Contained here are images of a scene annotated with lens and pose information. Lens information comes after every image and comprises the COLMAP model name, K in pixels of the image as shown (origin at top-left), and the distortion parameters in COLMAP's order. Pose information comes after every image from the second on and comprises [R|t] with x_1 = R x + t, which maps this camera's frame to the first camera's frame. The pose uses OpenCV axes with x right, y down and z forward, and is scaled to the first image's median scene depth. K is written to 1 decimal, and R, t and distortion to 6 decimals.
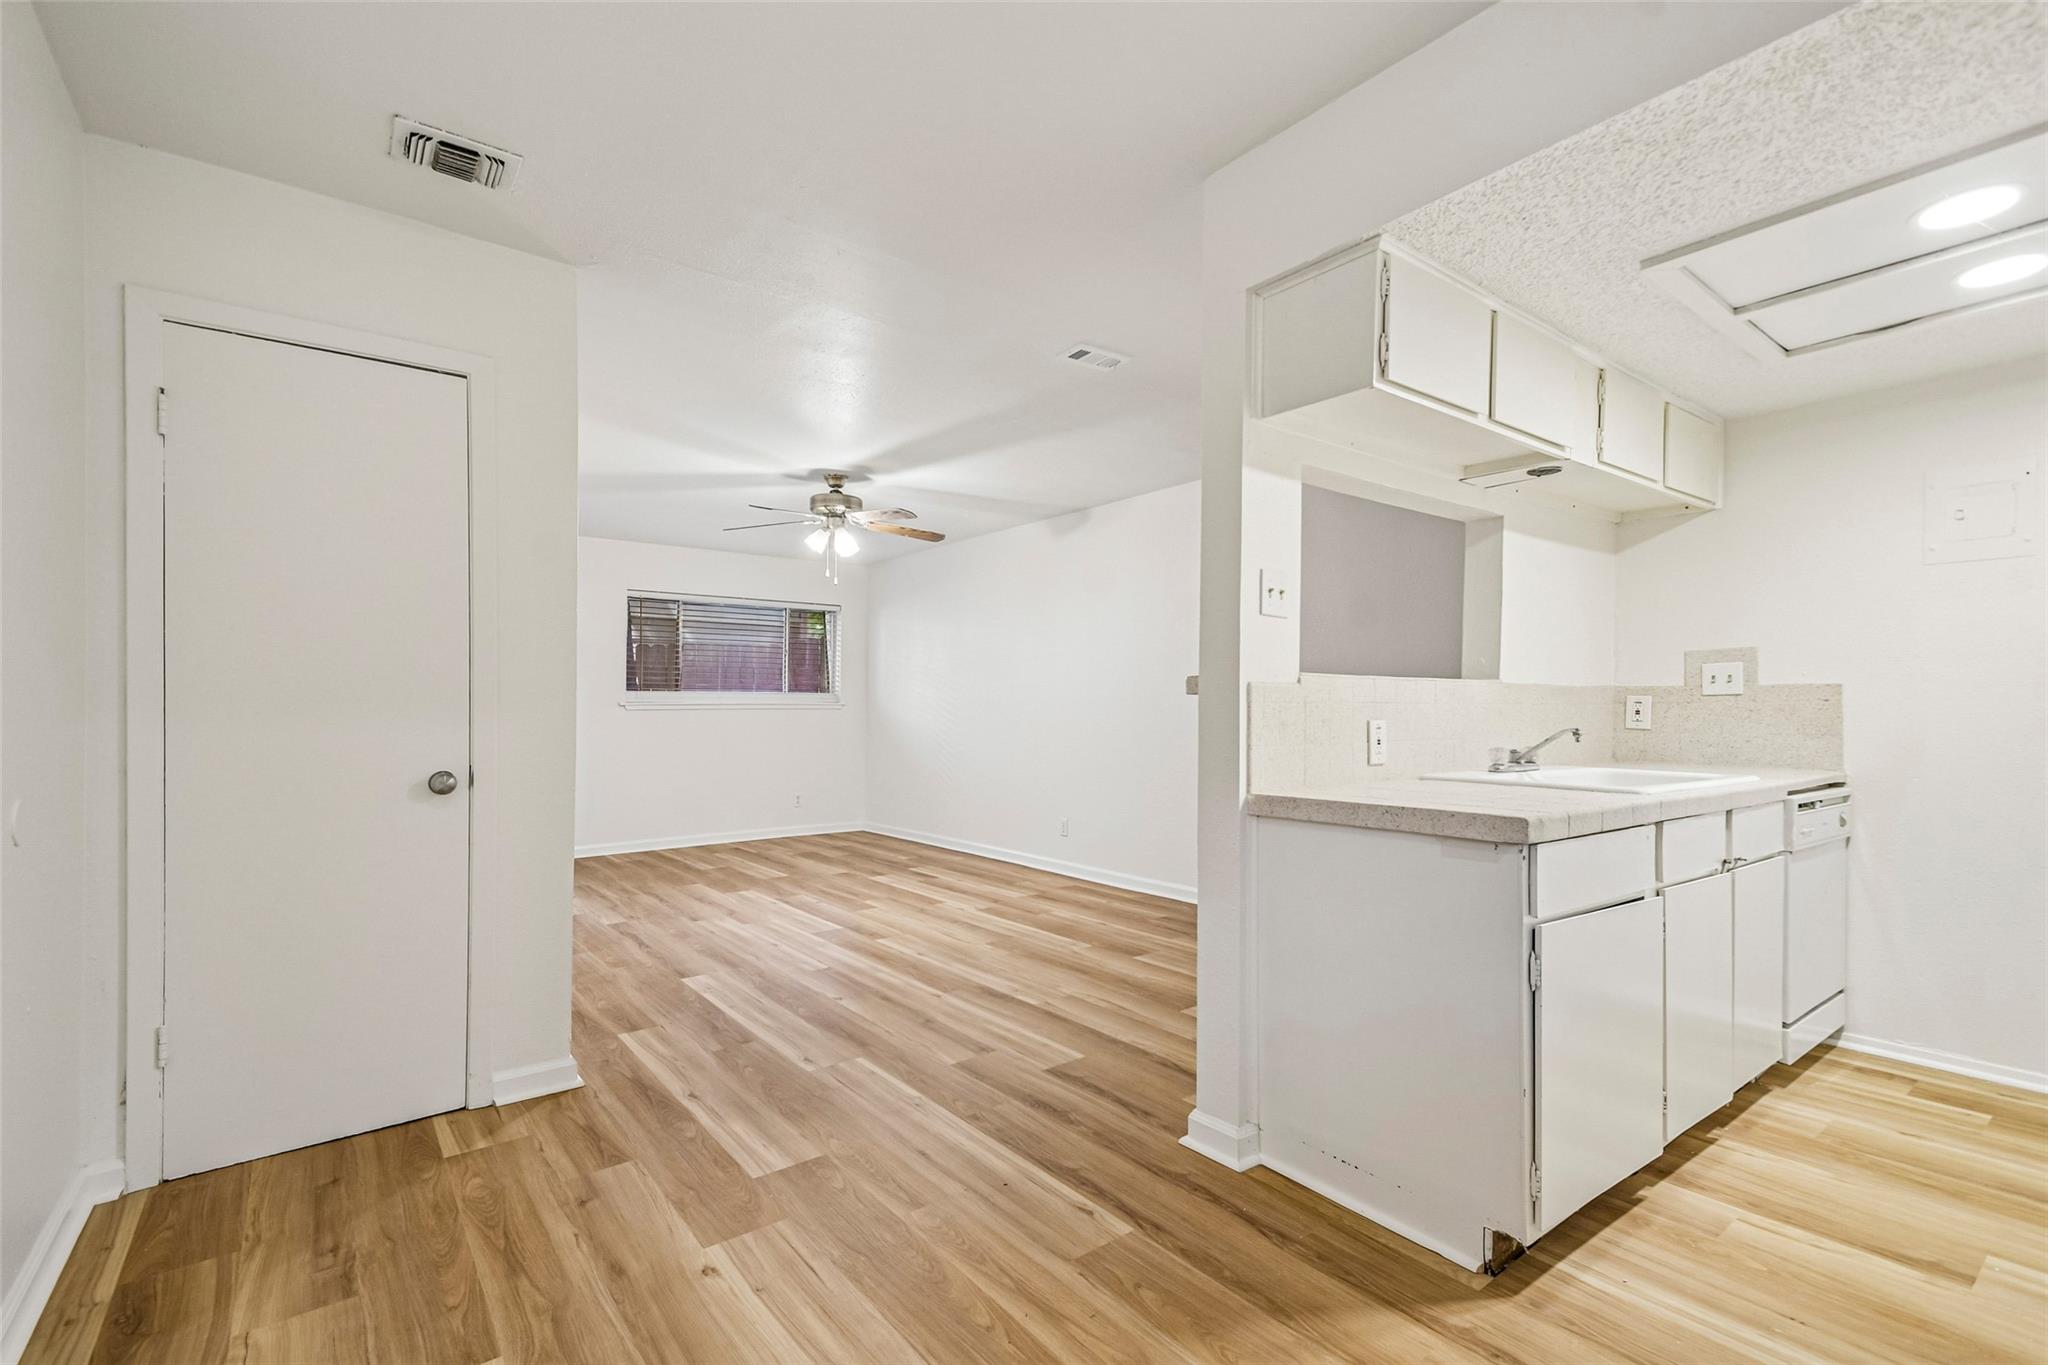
lens RADIAL K [[908.6, 0, 1038.7], [0, 908.6, 723.9], [0, 0, 1]] dist [0.007558, 0.000152]
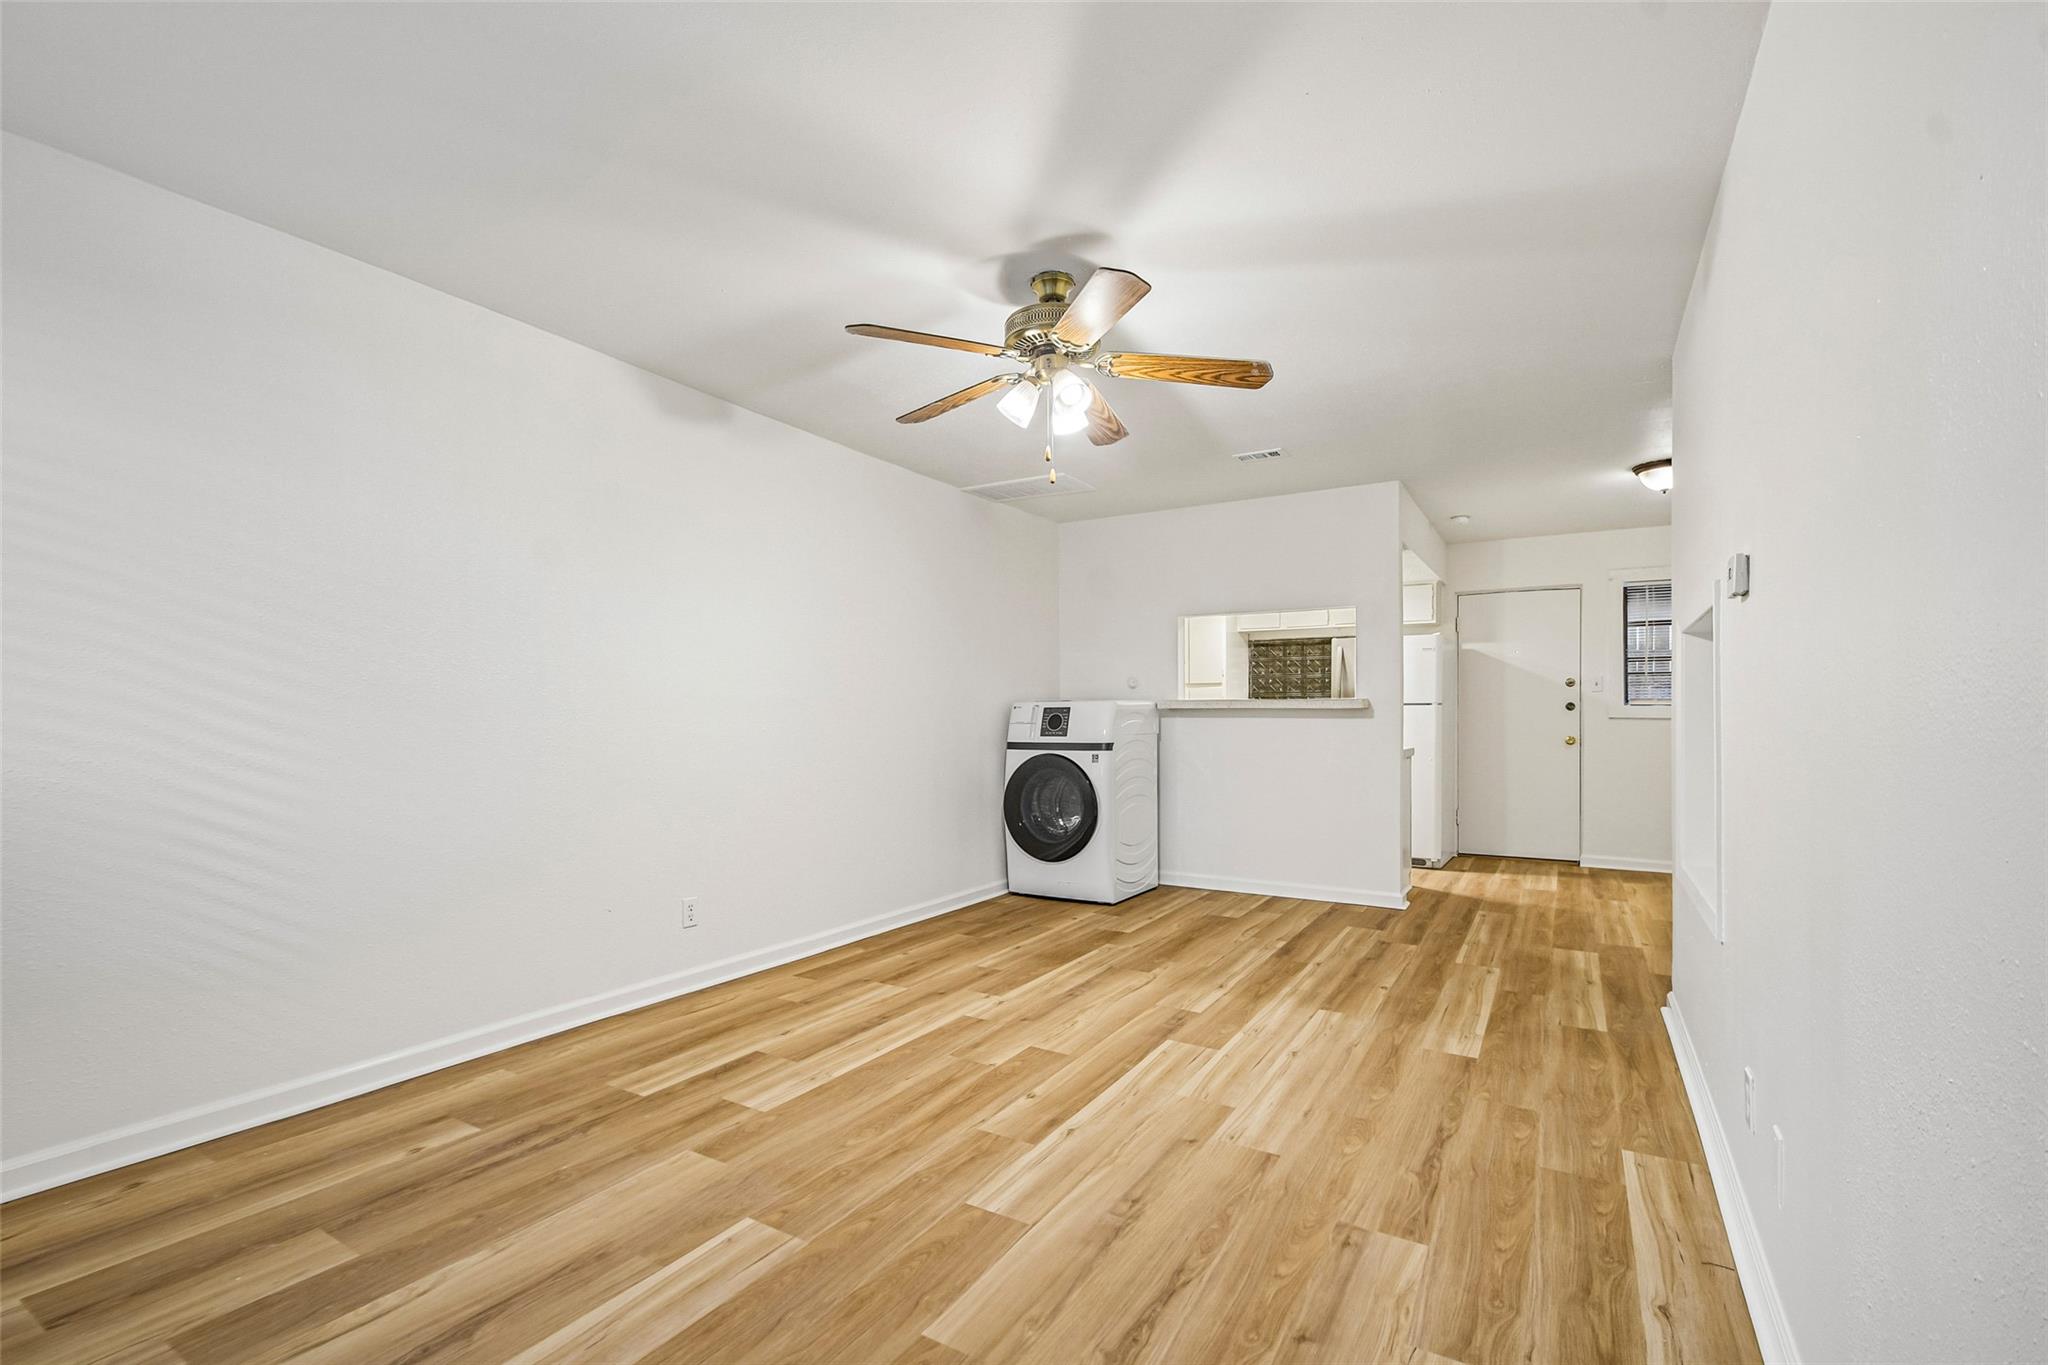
lens RADIAL K [[904.0, 0, 1014.5], [0, 904.0, 719.3], [0, 0, 1]] dist [-0.000357, -0.000645]
pose [[-0.342250, -0.001867, 0.939607, -0.931849], [0.013420, 0.999886, 0.006875, -0.022563], [-0.939513, 0.014962, -0.342186, 1.541900]]
